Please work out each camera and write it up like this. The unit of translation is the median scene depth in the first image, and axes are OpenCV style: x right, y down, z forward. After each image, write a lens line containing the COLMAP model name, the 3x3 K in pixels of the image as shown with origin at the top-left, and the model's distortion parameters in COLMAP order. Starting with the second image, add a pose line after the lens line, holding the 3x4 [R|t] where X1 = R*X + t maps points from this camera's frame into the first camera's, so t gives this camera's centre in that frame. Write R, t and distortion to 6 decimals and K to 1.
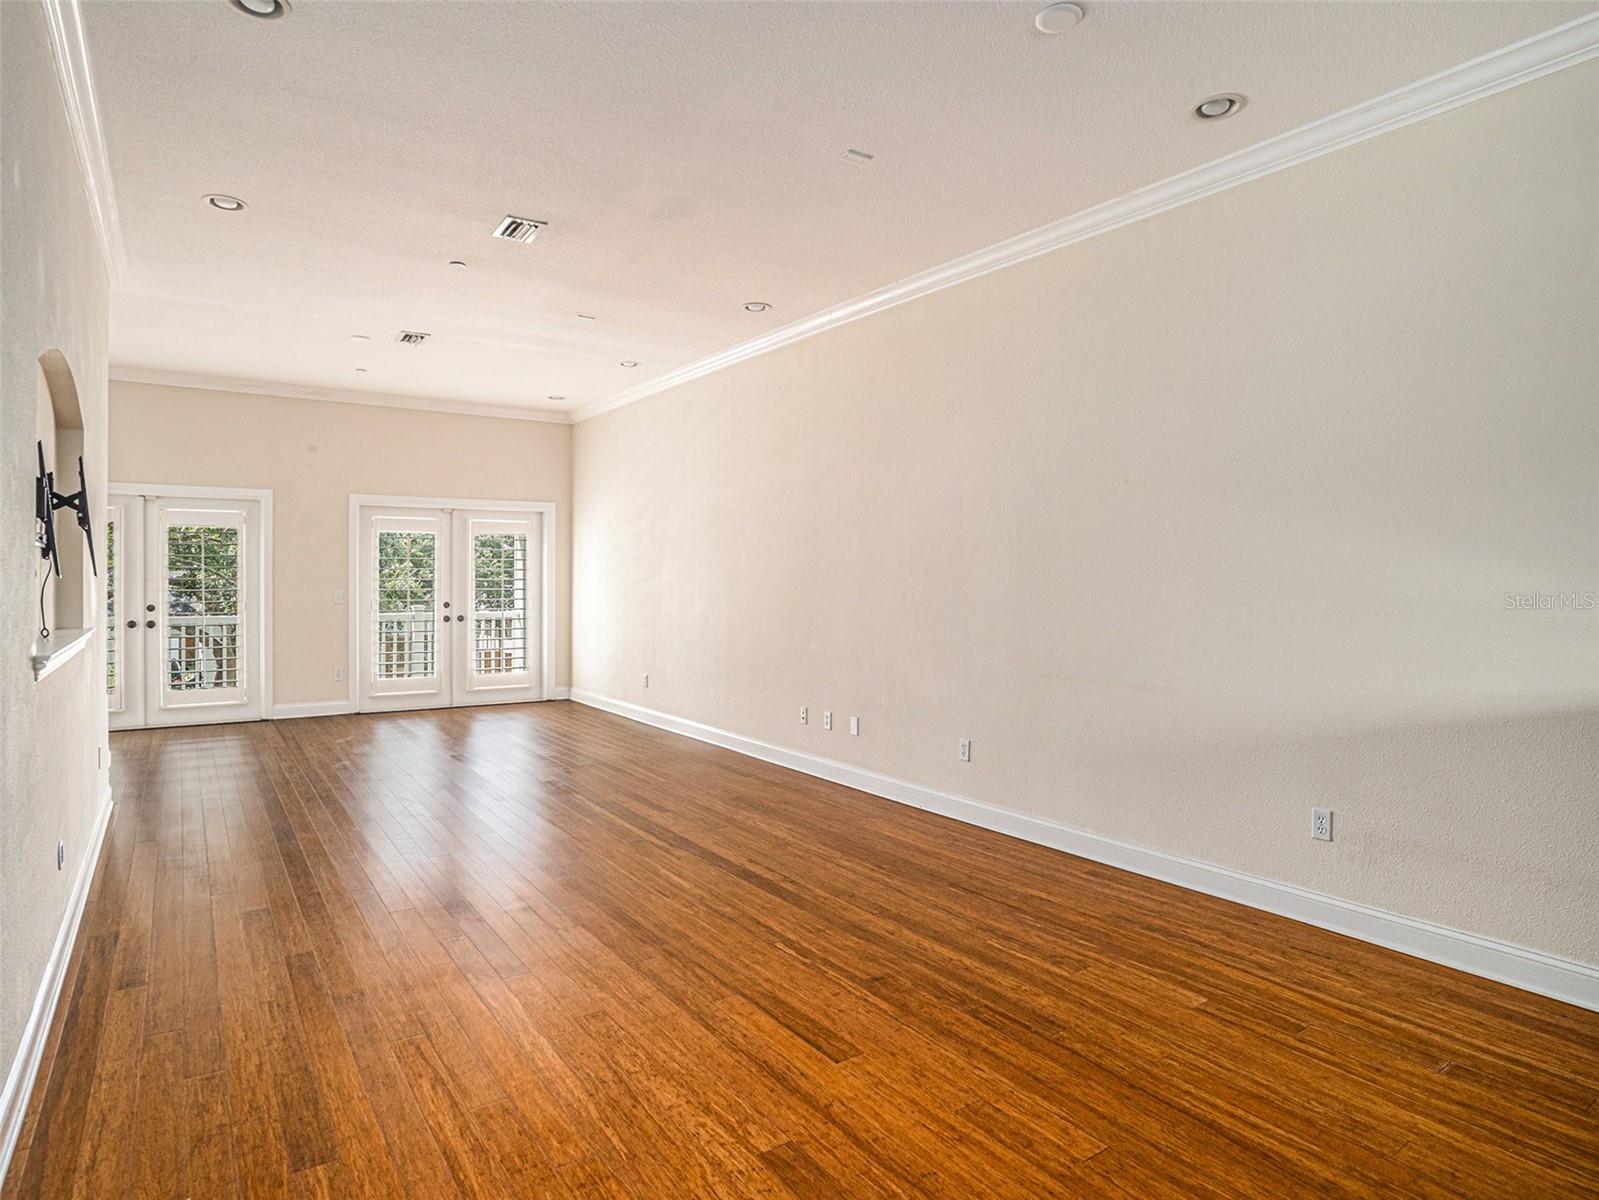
lens RADIAL K [[904.1, 0, 779.8], [0, 904.1, 576.3], [0, 0, 1]] dist [-0.045482, 0.001412]
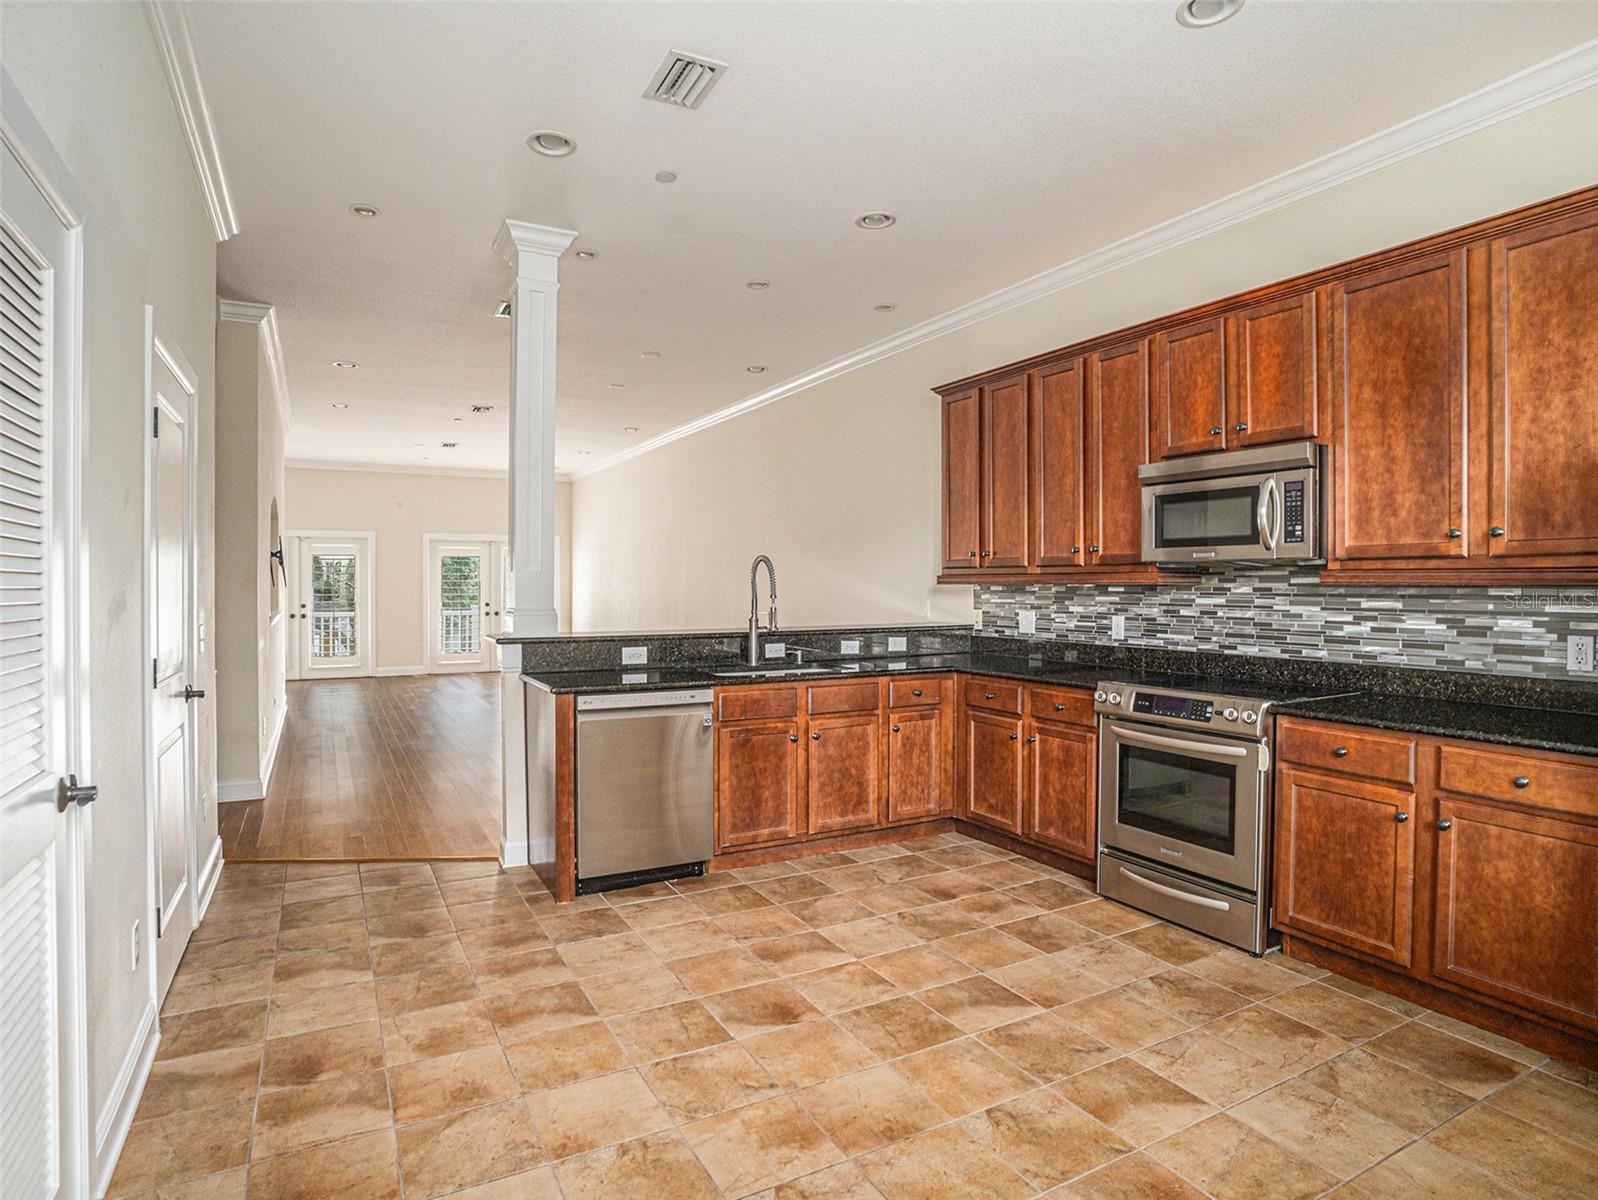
lens RADIAL K [[885.0, 0, 801.9], [0, 885.0, 591.5], [0, 0, 1]] dist [-0.082224, 0.043544]
pose [[0.996754, -0.003282, -0.080441, 0.565396], [0.003903, 0.999964, 0.007560, 0.001346], [0.080413, -0.007850, 0.996731, -0.877412]]
